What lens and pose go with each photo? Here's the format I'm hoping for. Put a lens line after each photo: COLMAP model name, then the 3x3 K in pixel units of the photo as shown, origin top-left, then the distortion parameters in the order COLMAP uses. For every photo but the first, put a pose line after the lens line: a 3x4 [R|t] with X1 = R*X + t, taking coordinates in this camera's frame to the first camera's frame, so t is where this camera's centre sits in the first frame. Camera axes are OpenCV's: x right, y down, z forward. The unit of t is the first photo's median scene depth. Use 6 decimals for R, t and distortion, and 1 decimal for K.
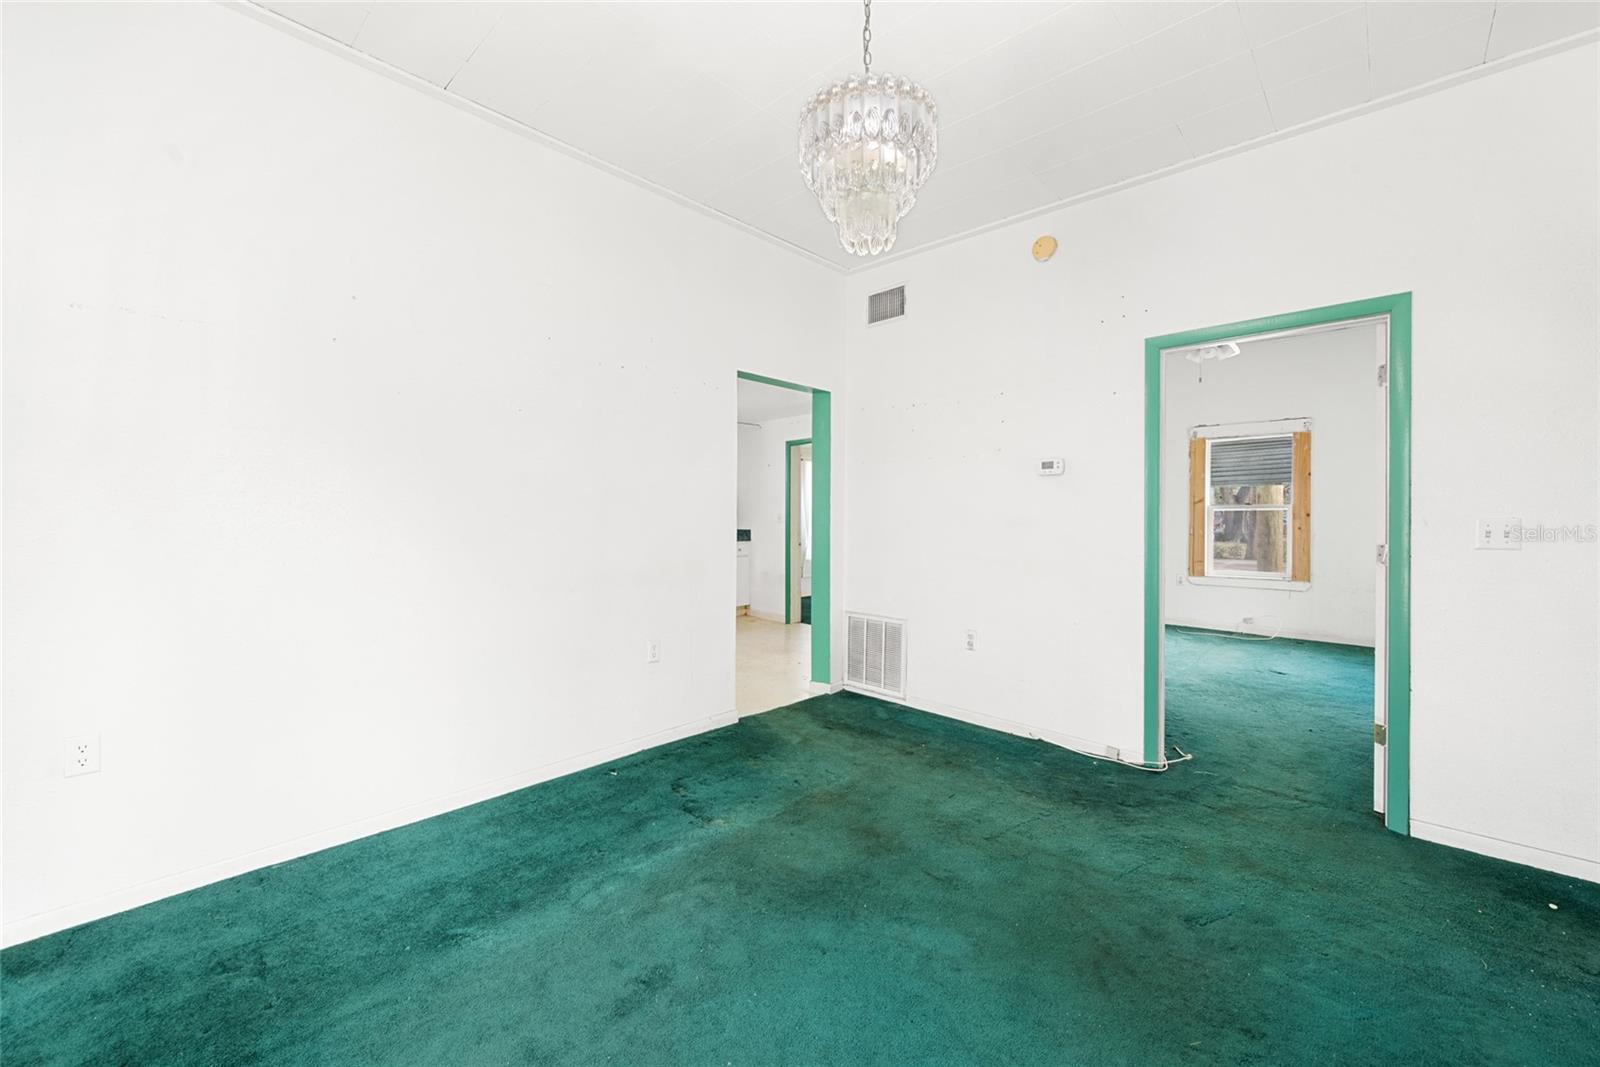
lens RADIAL K [[639.9, 0, 799.7], [0, 639.9, 524.6], [0, 0, 1]] dist [0.000160, 0.000342]
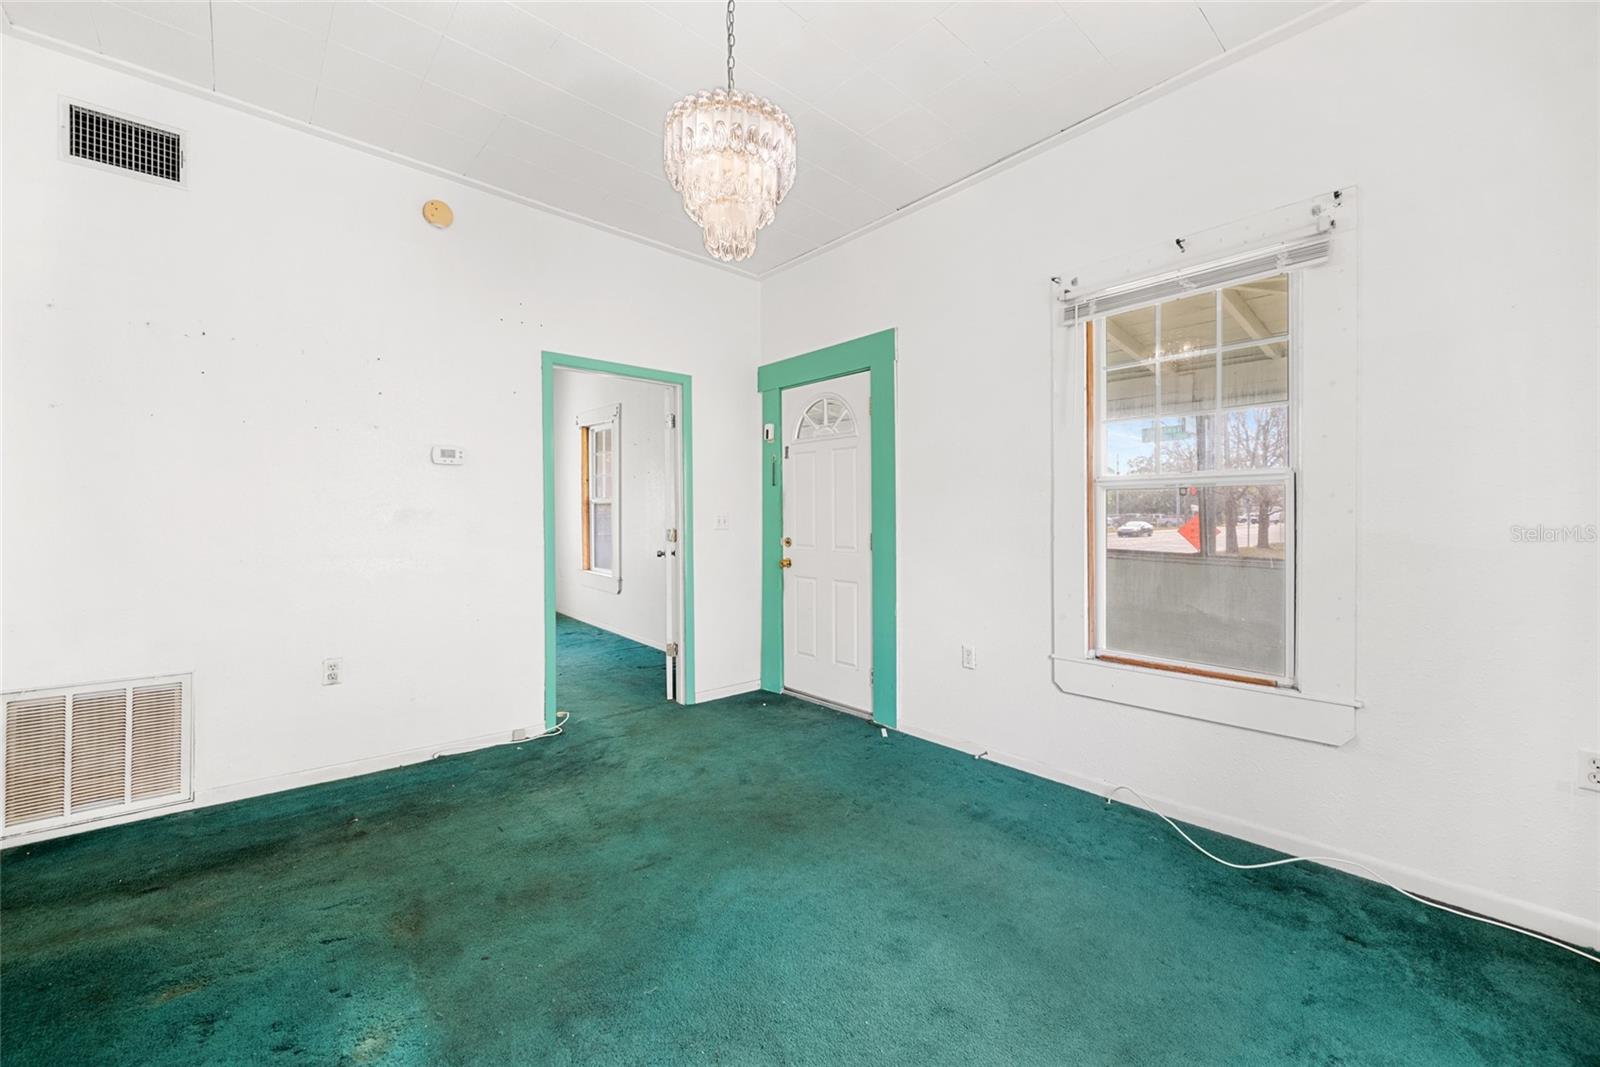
lens RADIAL K [[639.9, 0, 801.9], [0, 639.9, 516.8], [0, 0, 1]] dist [0.000160, 0.000342]
pose [[0.087969, -0.004940, 0.996111, -0.478259], [0.008539, 0.999955, 0.004205, -0.001644], [-0.996087, 0.008136, 0.088008, 0.410356]]
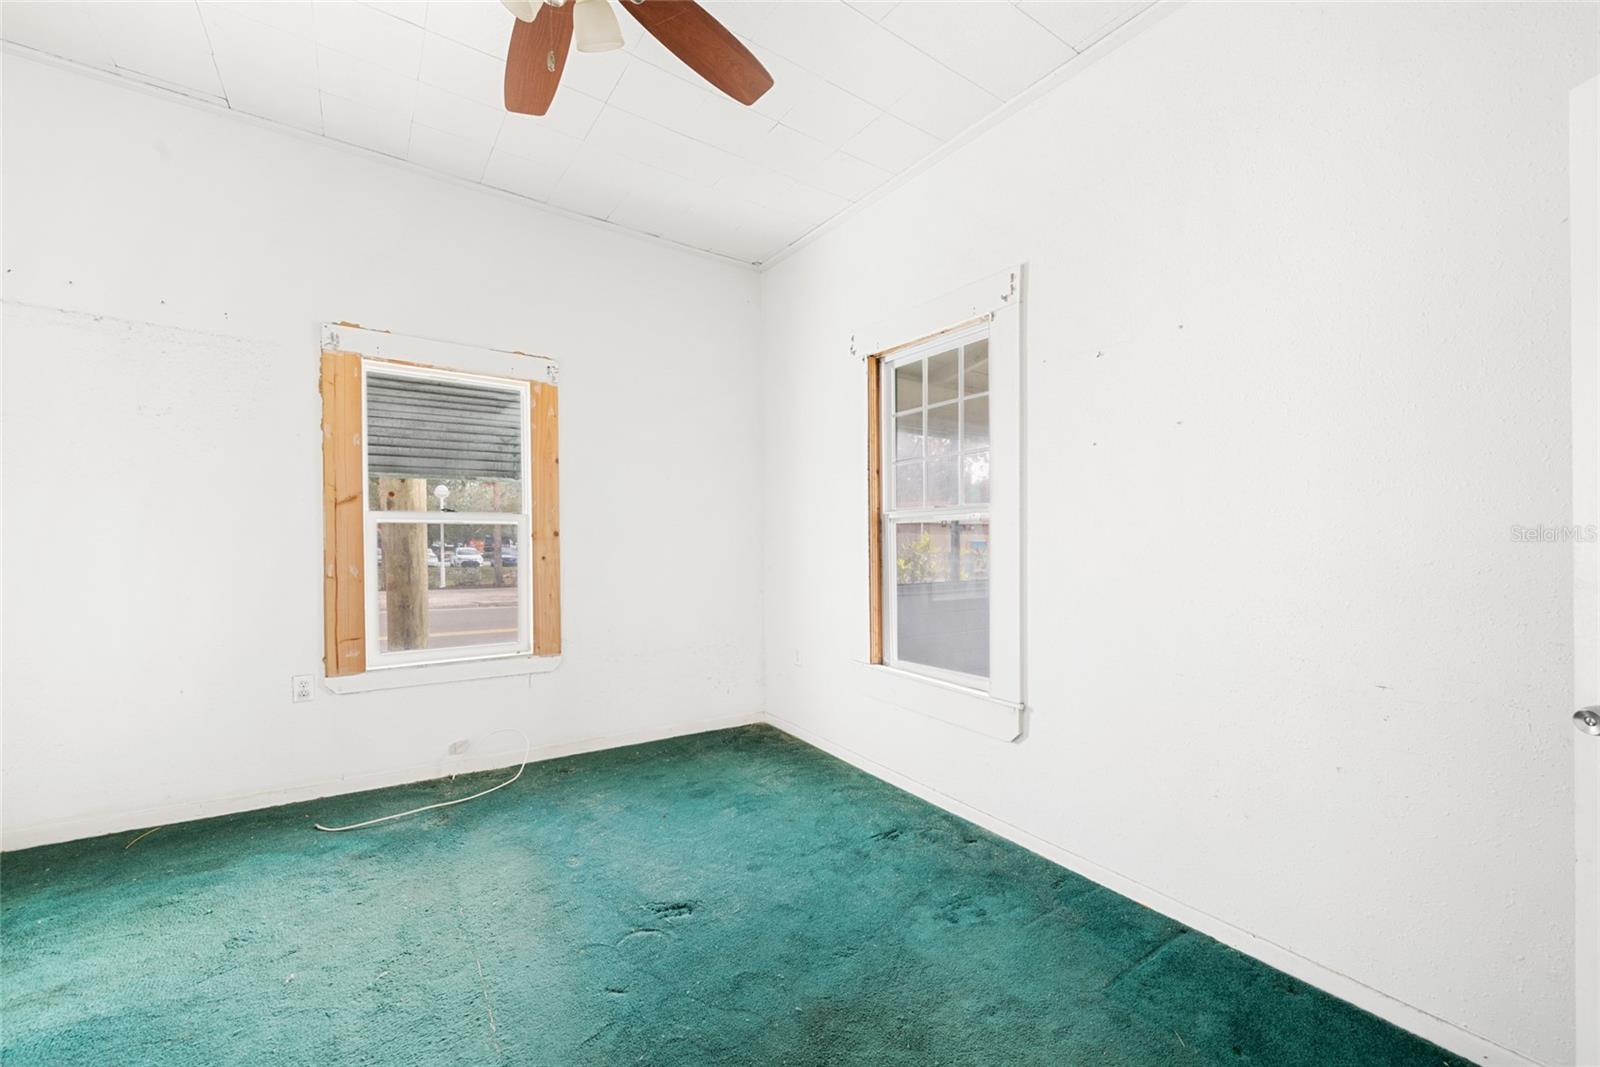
lens RADIAL K [[639.9, 0, 803.0], [0, 639.9, 556.1], [0, 0, 1]] dist [0.000160, 0.000342]
pose [[0.206706, -0.017817, 0.978241, 0.503600], [0.007787, 0.999832, 0.016565, -0.005621], [-0.978372, 0.004193, 0.206810, 1.159621]]
